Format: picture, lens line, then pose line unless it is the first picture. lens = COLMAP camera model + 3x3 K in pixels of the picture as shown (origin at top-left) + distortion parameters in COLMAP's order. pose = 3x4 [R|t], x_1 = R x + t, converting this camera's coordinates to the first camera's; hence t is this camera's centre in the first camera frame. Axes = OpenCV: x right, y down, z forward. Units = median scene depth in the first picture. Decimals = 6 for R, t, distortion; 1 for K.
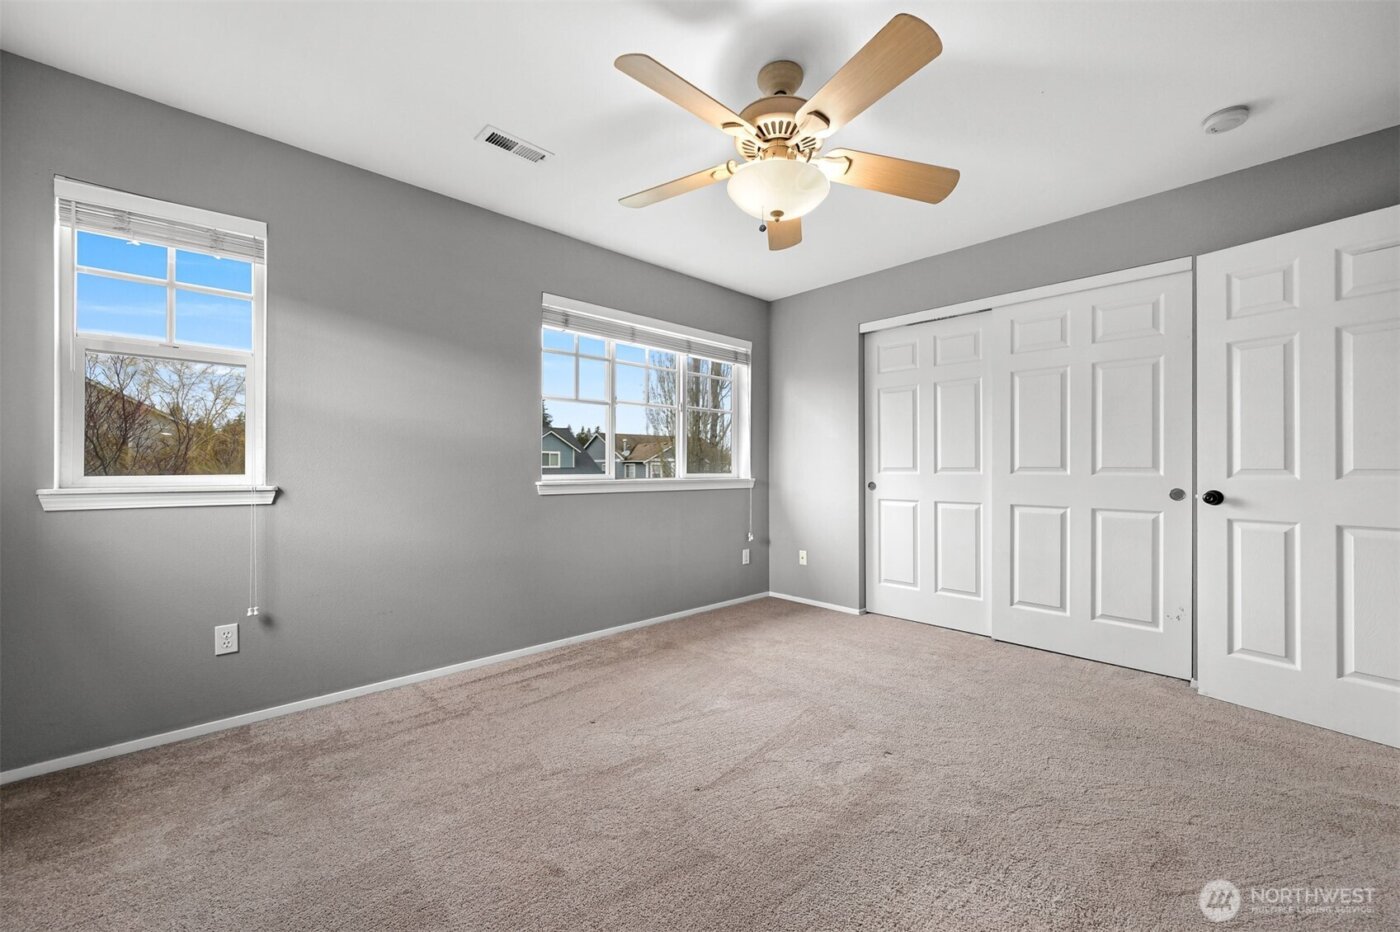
lens RADIAL K [[557.0, 0, 701.1], [0, 557.0, 469.5], [0, 0, 1]] dist [0.000414, 0.000097]
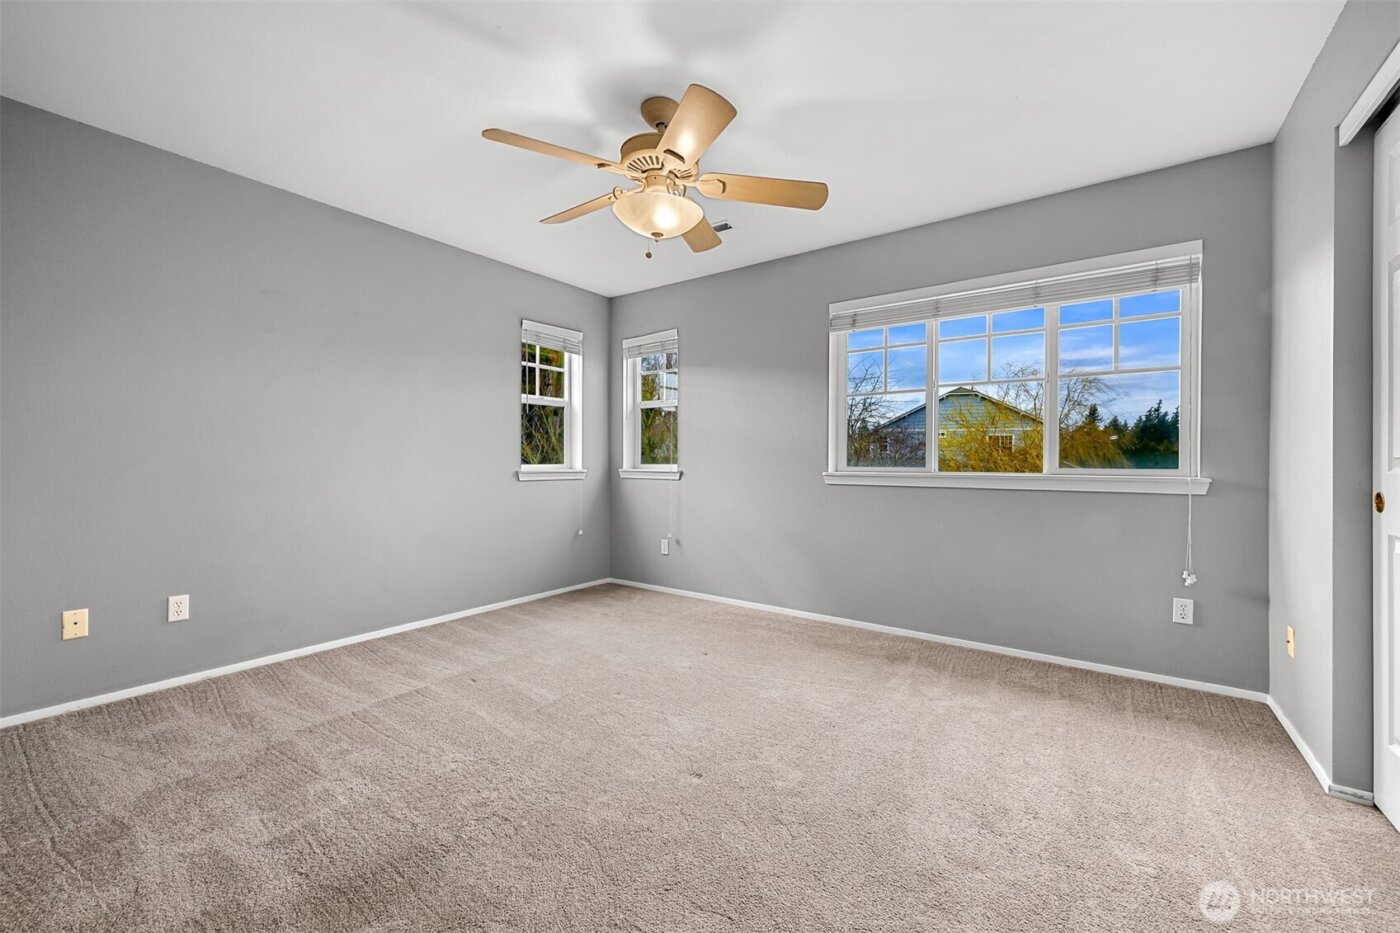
lens RADIAL K [[557.0, 0, 701.1], [0, 557.0, 470.0], [0, 0, 1]] dist [0.000414, 0.000097]
pose [[0.179704, 0.014619, -0.983612, 0.781487], [-0.004141, 0.999892, 0.014104, 0.002140], [0.983712, 0.001539, 0.179745, 0.543210]]
